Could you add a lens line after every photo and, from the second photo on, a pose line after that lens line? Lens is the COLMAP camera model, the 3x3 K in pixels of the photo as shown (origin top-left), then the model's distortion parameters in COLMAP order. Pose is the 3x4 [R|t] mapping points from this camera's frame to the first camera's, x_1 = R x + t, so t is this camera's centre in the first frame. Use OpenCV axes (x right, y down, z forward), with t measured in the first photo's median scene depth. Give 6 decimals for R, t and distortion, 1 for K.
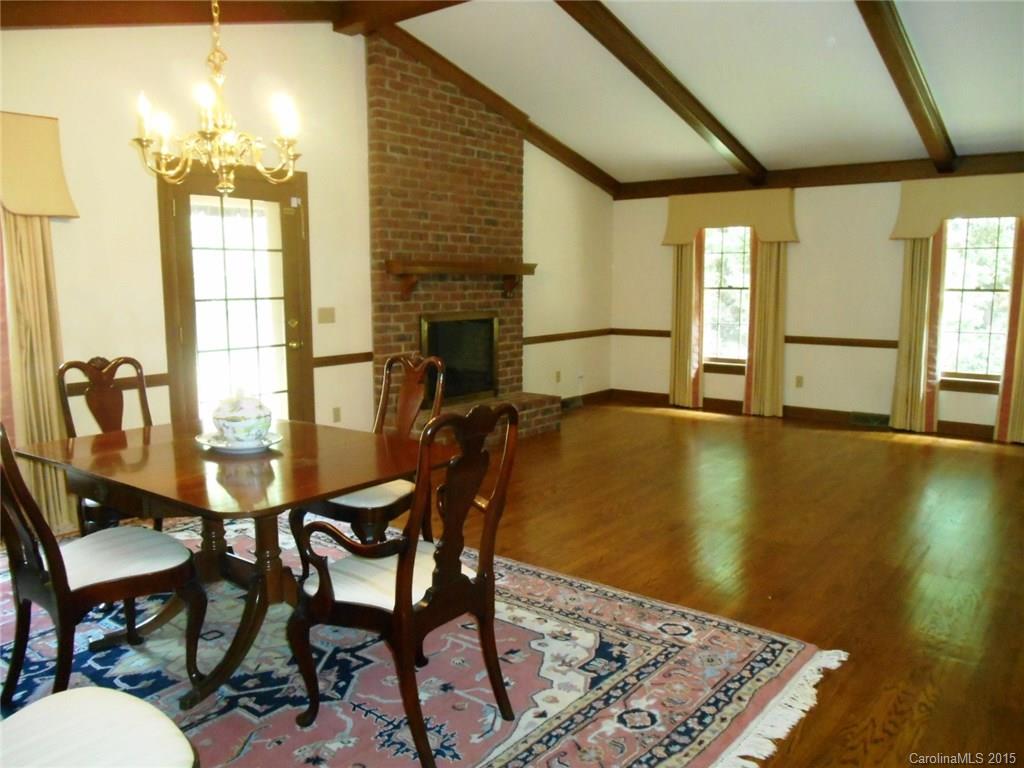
lens RADIAL K [[787.4, 0, 512.0], [0, 787.4, 384.0], [0, 0, 1]] dist [-0.027819, 0.022821]
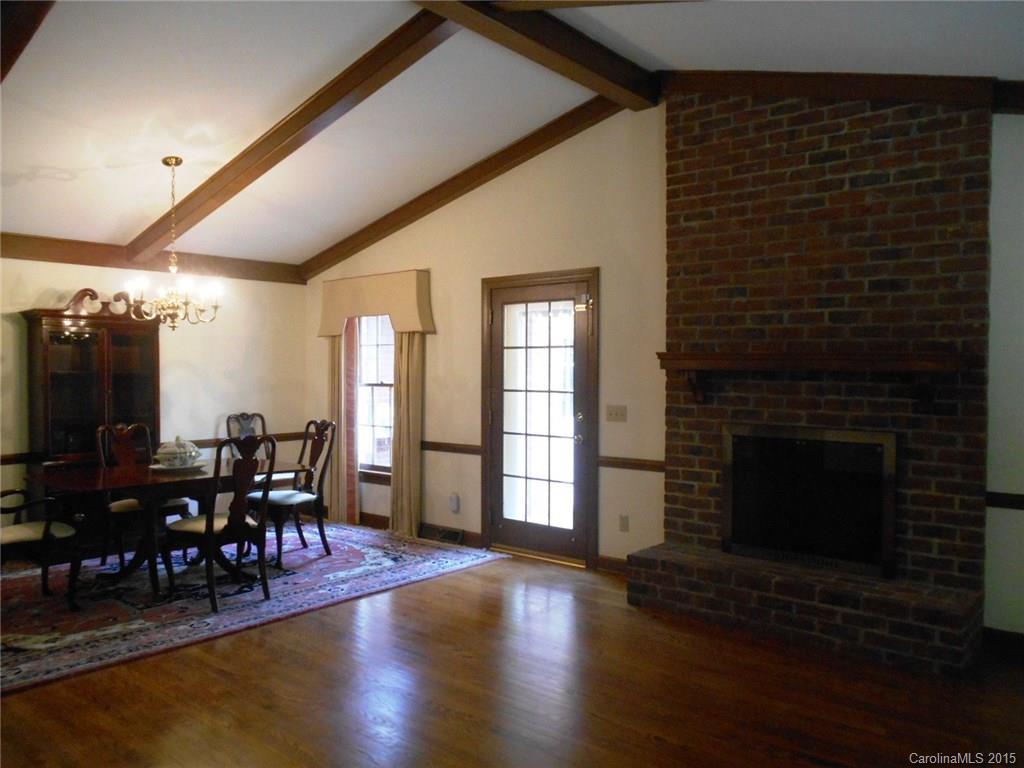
lens RADIAL K [[787.4, 0, 512.0], [0, 787.4, 384.0], [0, 0, 1]] dist [-0.027819, 0.022821]
pose [[-0.014303, 0.013705, -0.999804, 0.652367], [-0.148439, 0.988797, 0.015678, -0.110829], [0.988818, 0.148635, -0.012108, 0.831982]]
